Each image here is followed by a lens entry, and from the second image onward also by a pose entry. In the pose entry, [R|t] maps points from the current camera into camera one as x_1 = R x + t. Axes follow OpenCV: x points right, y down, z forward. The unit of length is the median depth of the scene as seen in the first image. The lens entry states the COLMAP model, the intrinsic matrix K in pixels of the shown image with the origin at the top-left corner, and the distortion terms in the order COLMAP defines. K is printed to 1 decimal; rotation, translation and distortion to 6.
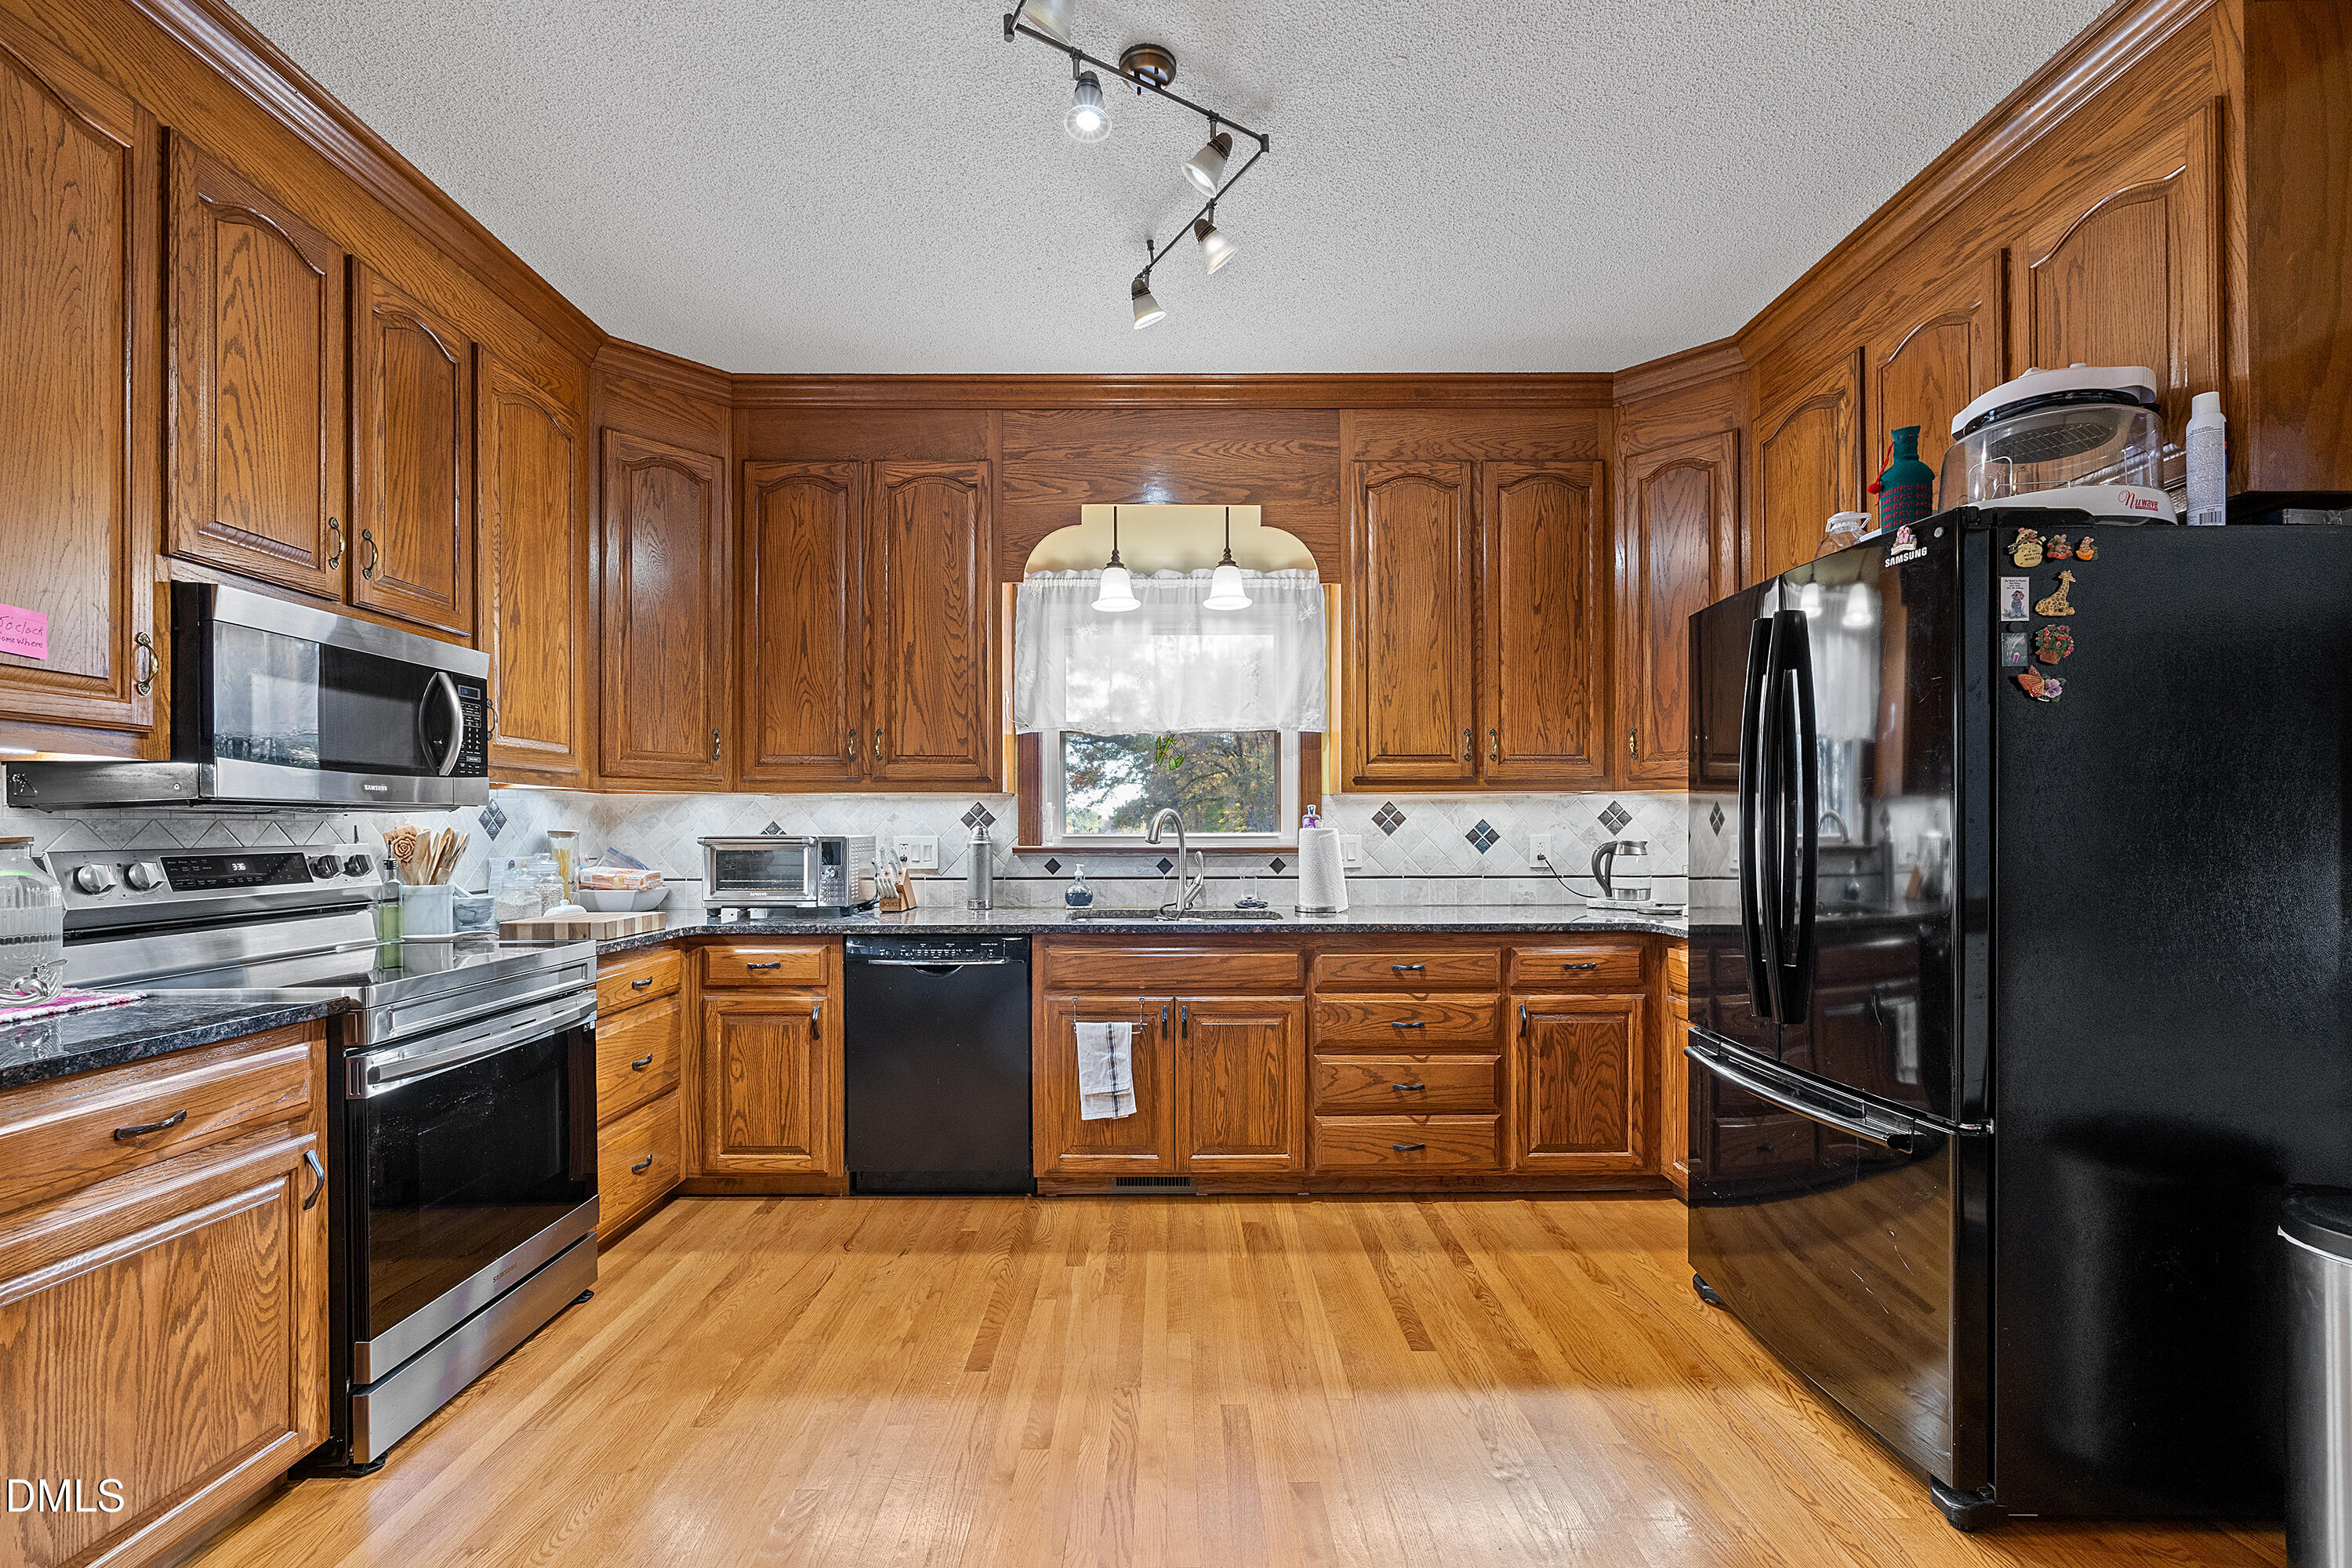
lens RADIAL K [[993.9, 0, 1180.7], [0, 993.9, 799.4], [0, 0, 1]] dist [-0.000472, -0.000502]
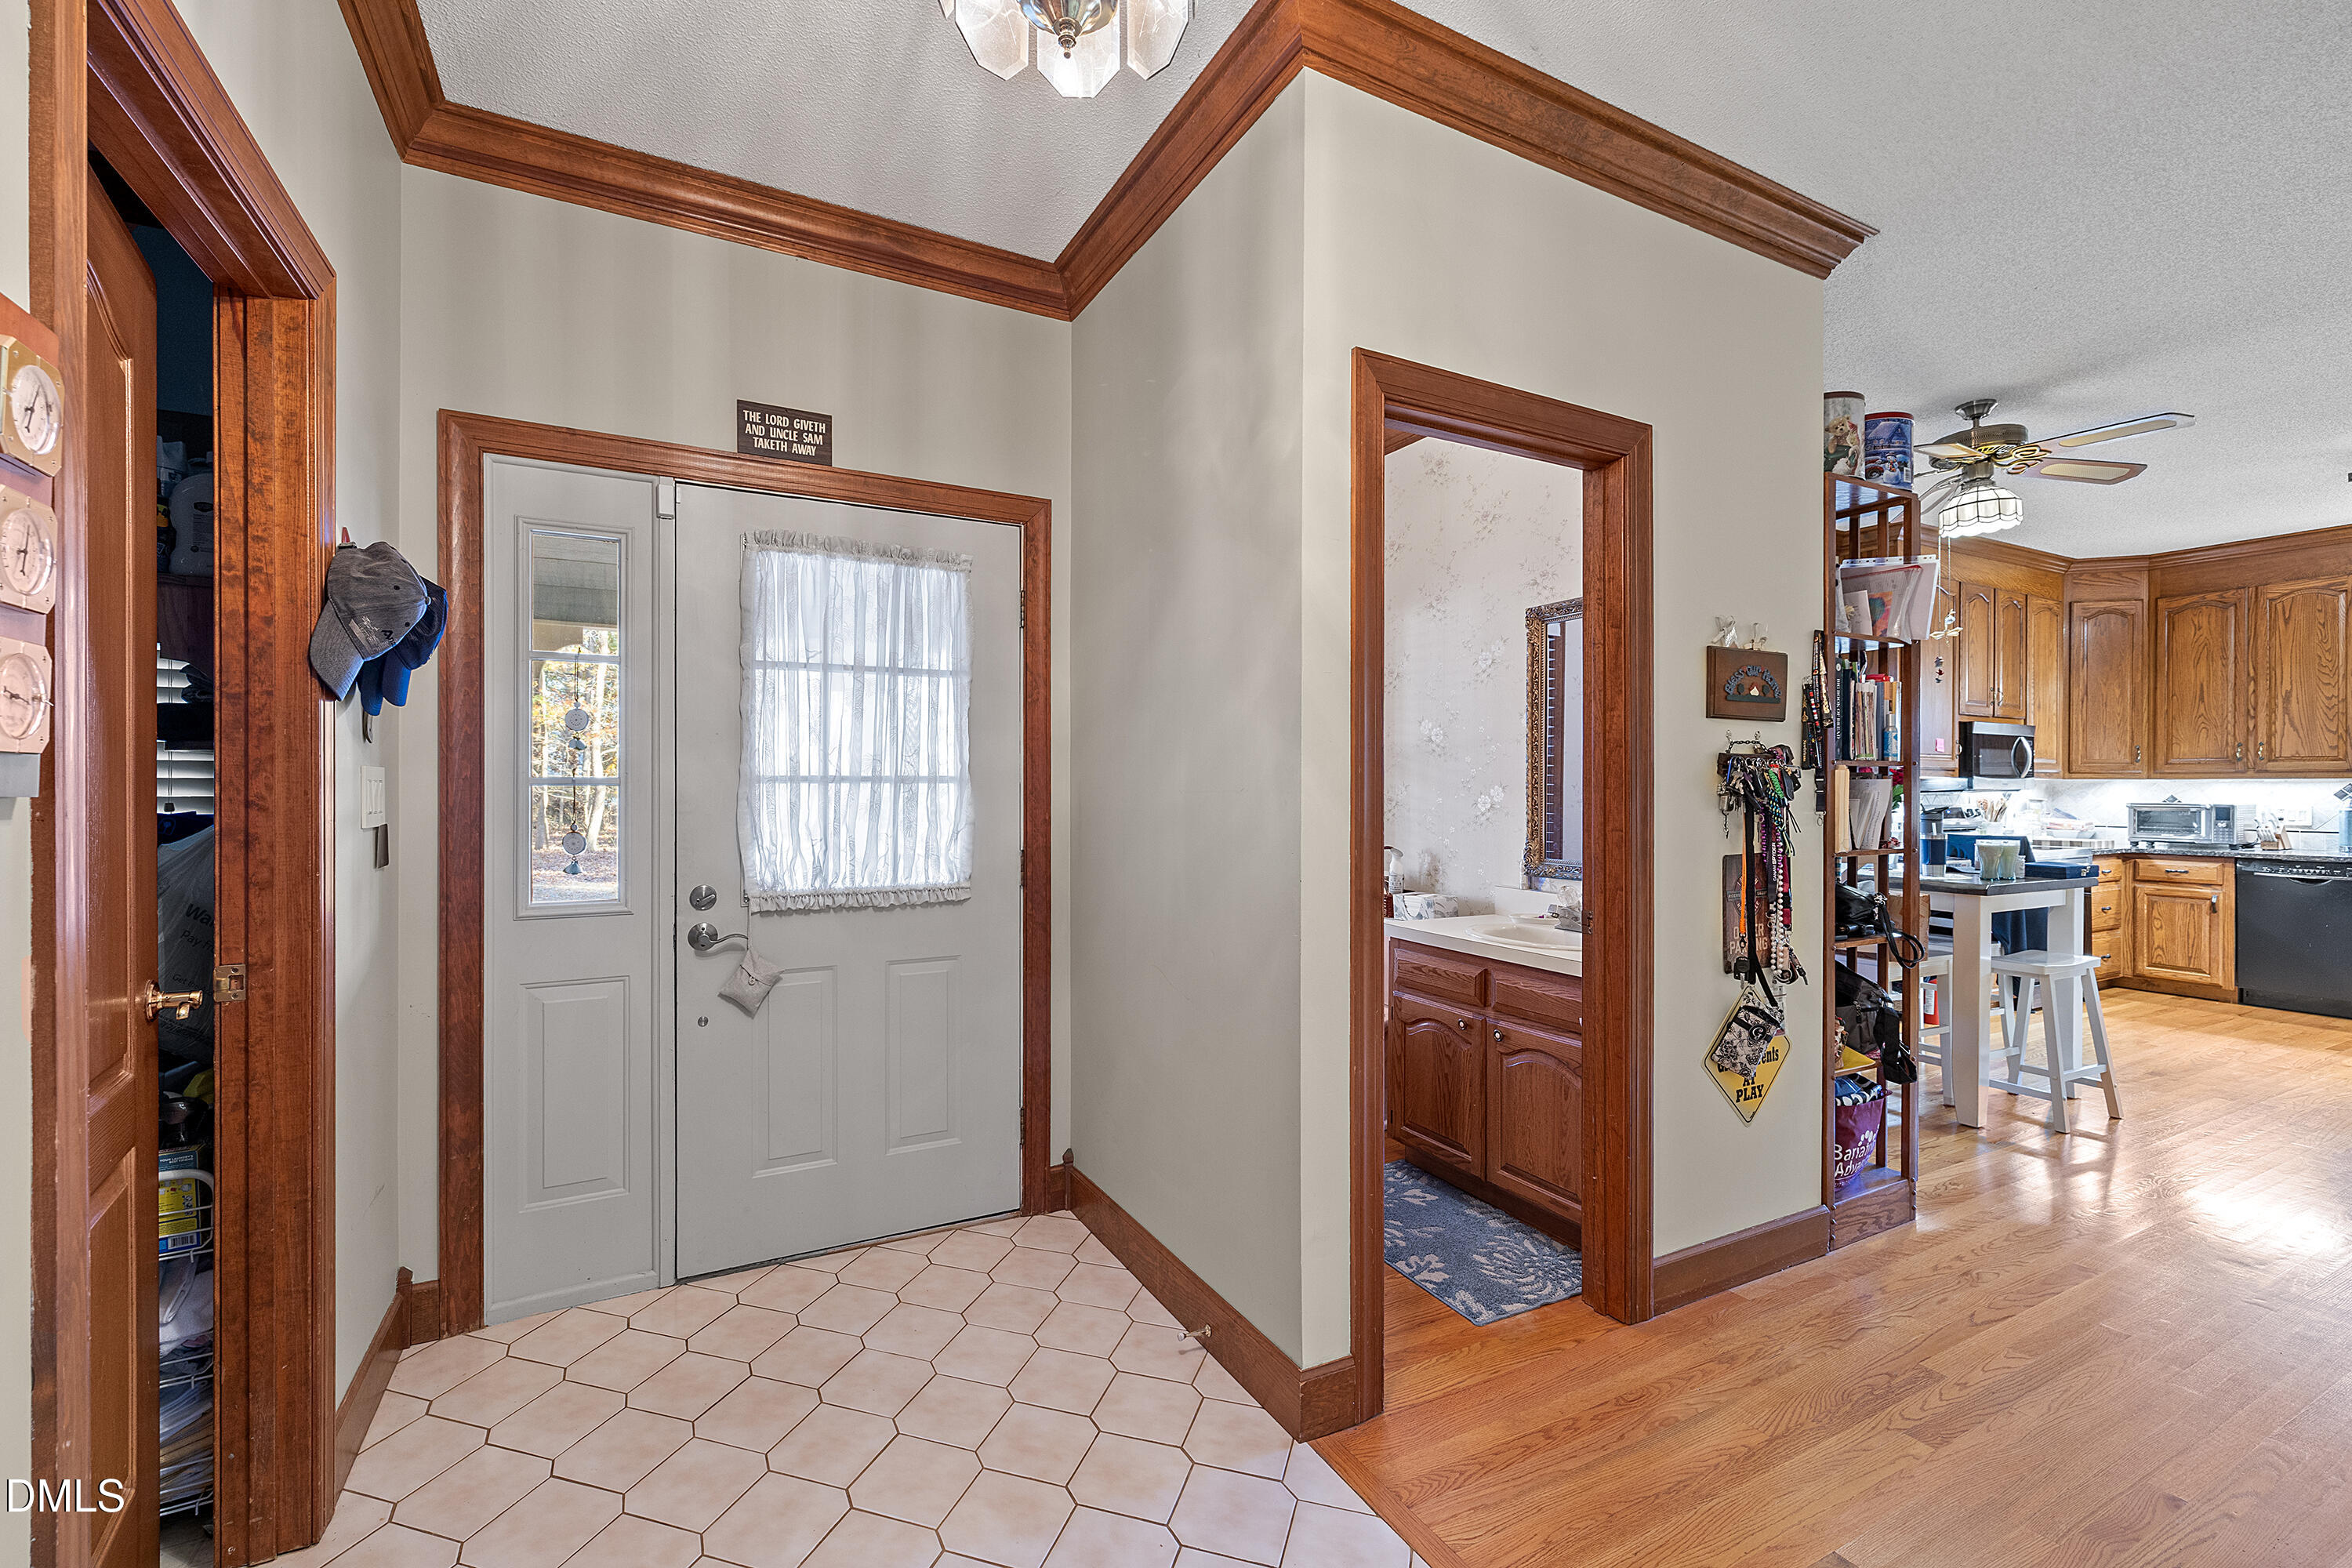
lens RADIAL K [[993.9, 0, 1180.7], [0, 993.9, 799.4], [0, 0, 1]] dist [-0.000472, -0.000502]
pose [[0.458220, 0.011312, -0.888767, 0.367720], [0.021649, 0.999480, 0.023883, -0.053316], [0.888575, -0.030185, 0.457737, -1.452614]]
